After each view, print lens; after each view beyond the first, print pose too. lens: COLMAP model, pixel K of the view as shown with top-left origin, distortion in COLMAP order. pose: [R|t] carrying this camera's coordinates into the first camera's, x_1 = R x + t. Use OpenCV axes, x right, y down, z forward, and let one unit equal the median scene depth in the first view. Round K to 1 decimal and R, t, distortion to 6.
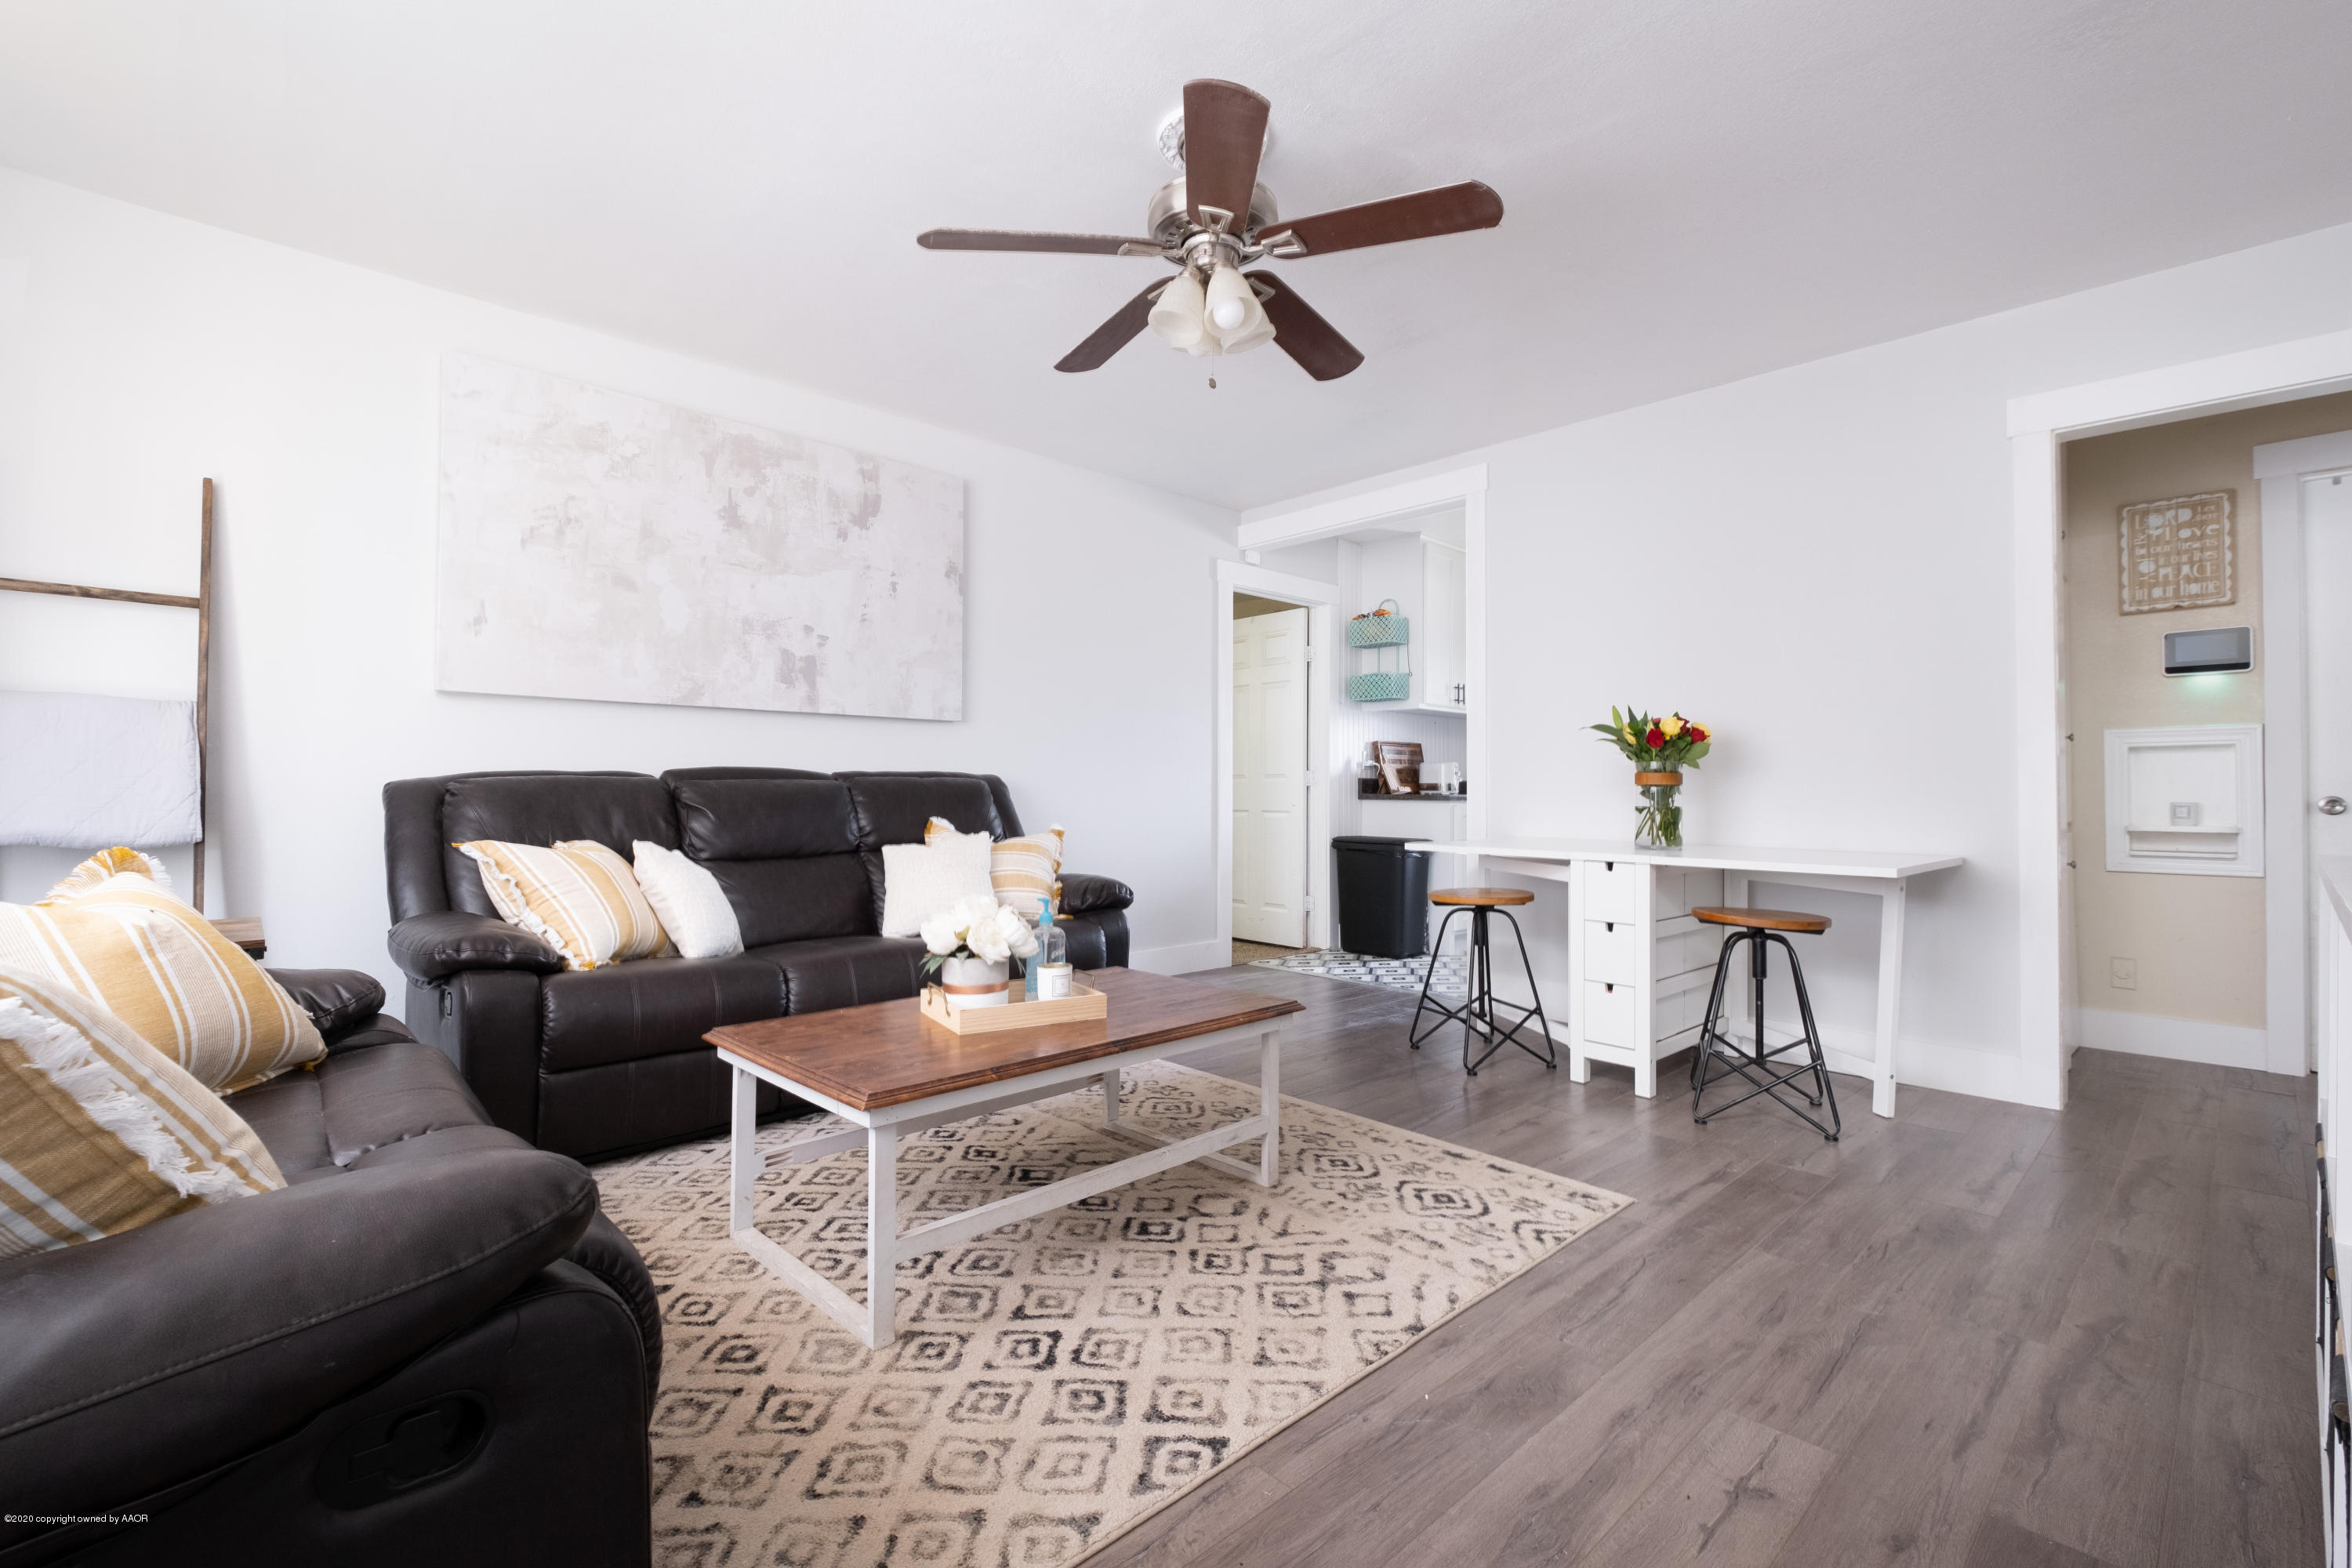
lens RADIAL K [[1022.0, 0, 1176.0], [0, 1022.0, 784.0], [0, 0, 1]] dist [0.002129, 0.000309]
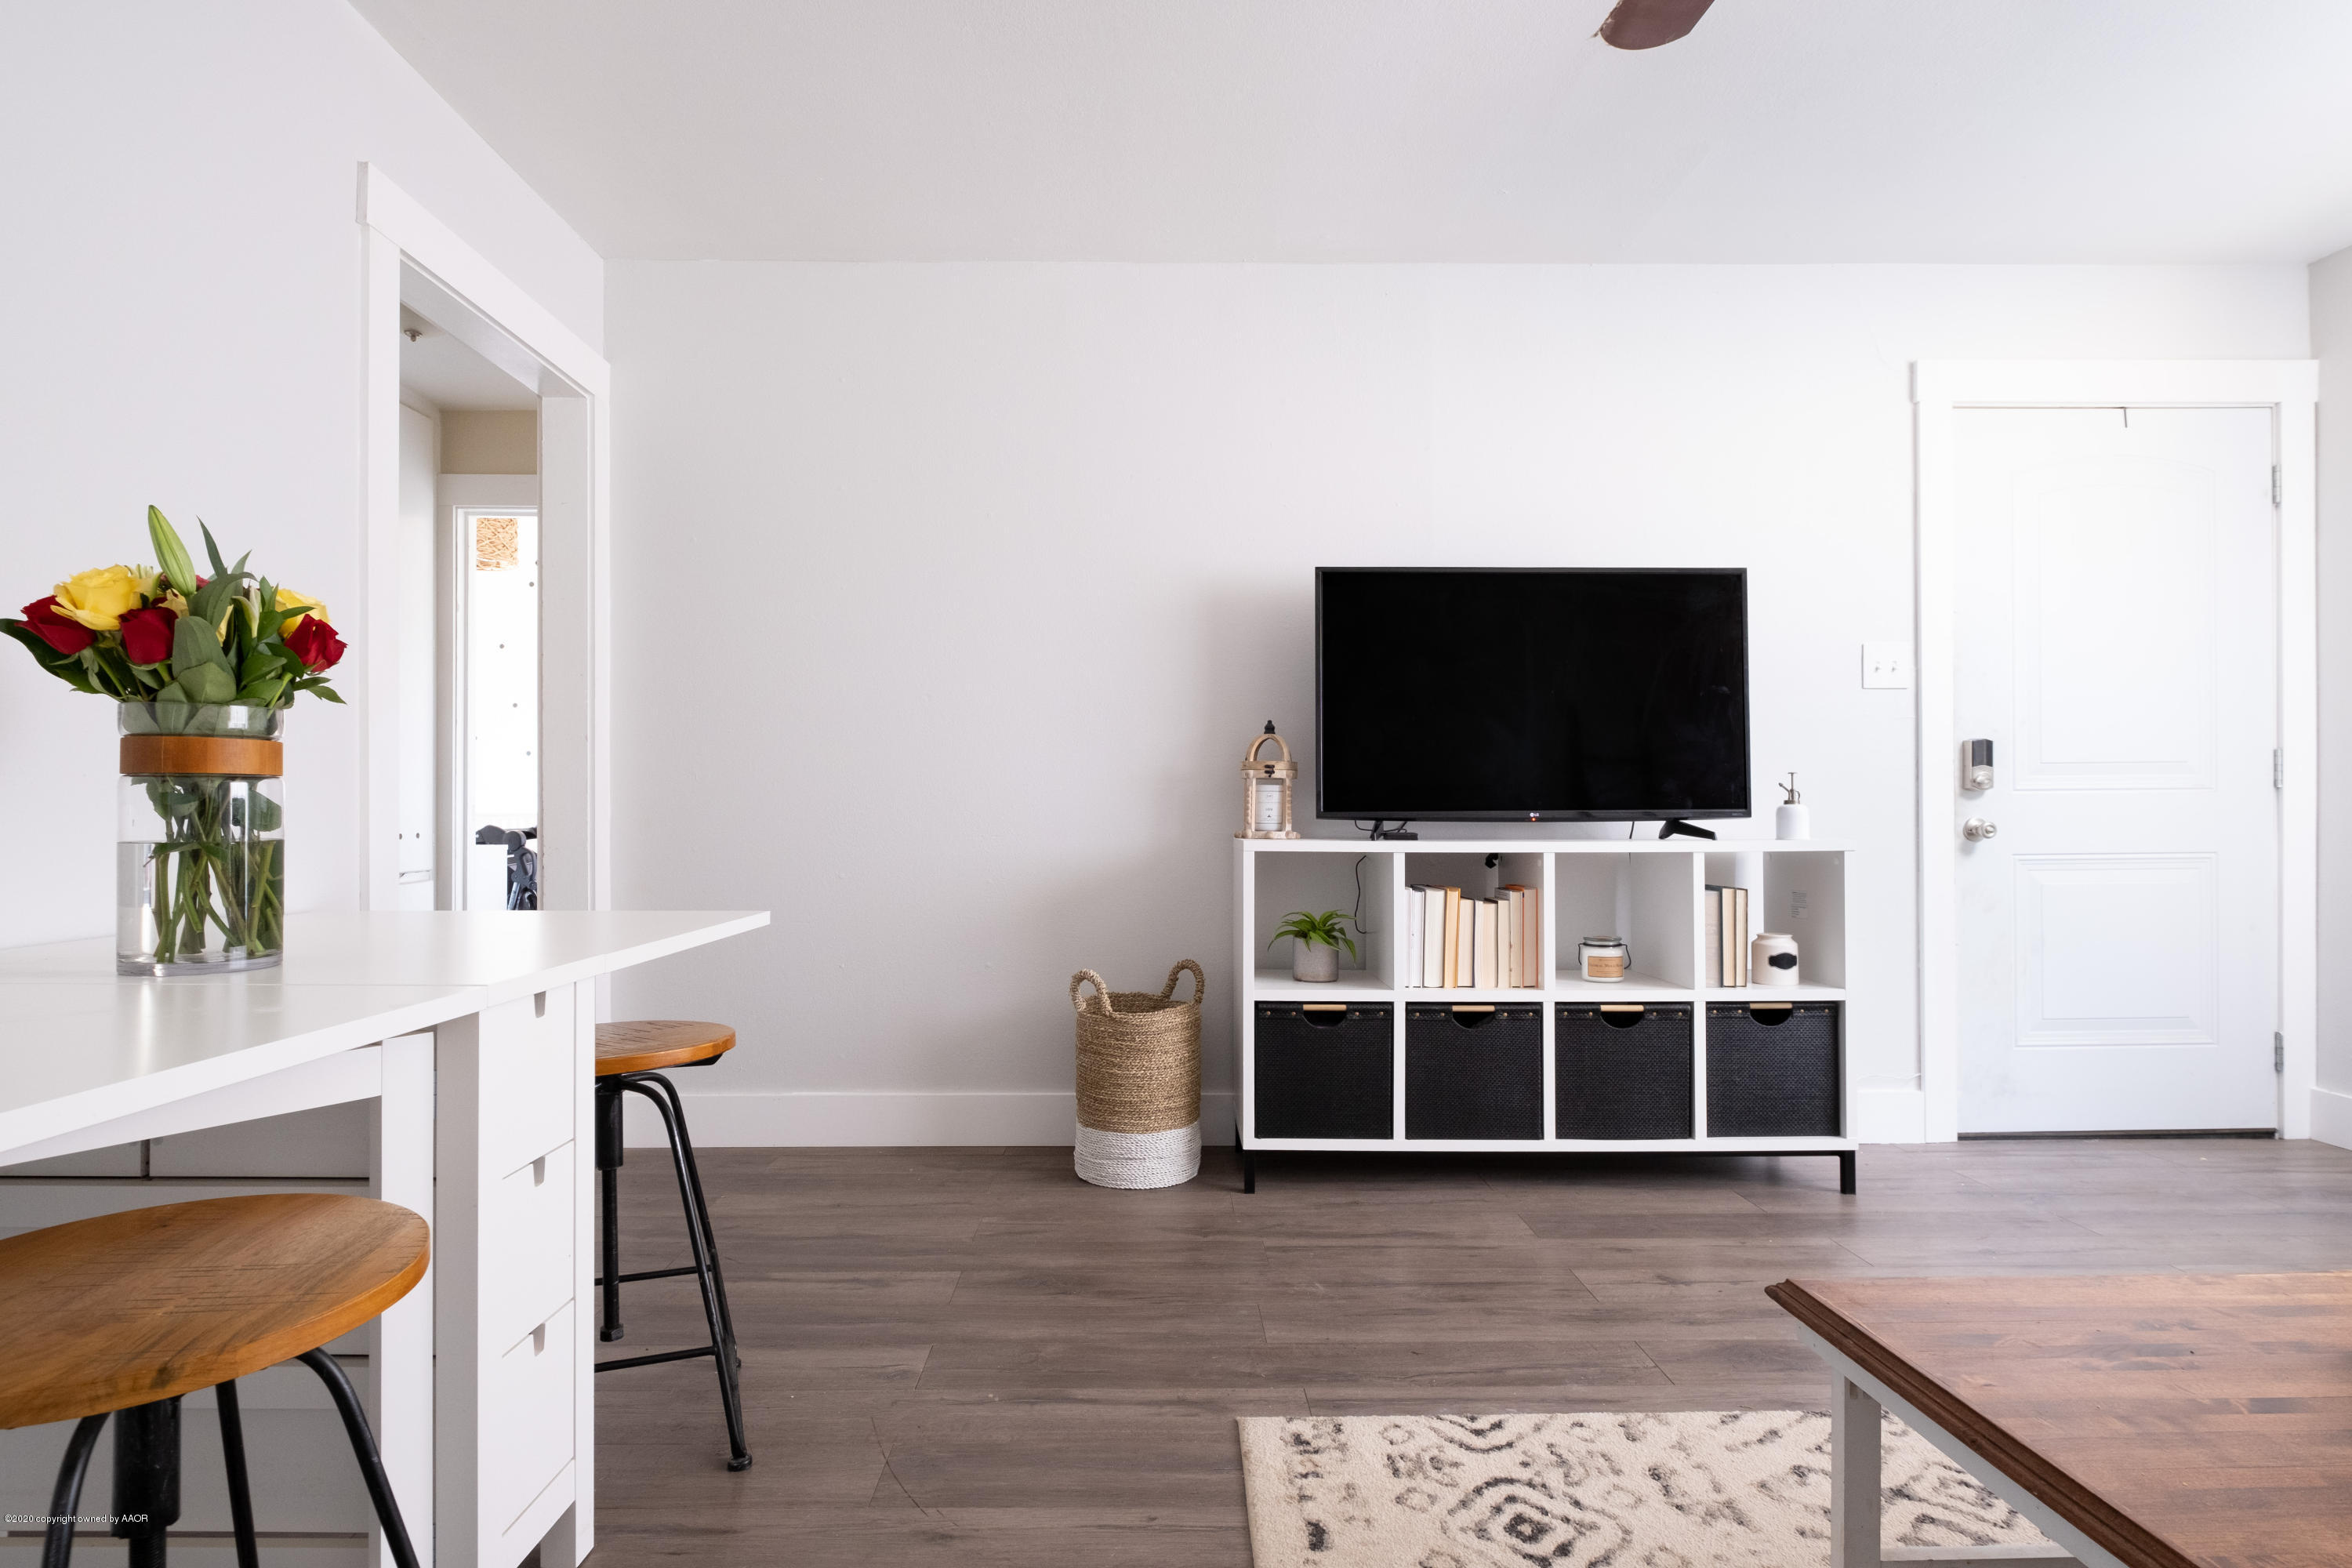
lens RADIAL K [[1170.4, 0, 1176.0], [0, 1170.4, 784.0], [0, 0, 1]] dist [-0.001382, -0.000488]
pose [[-0.734539, 0.003005, 0.678560, -0.035429], [-0.012493, 0.999761, -0.017951, 0.011356], [-0.678452, -0.021663, -0.734325, 1.672207]]
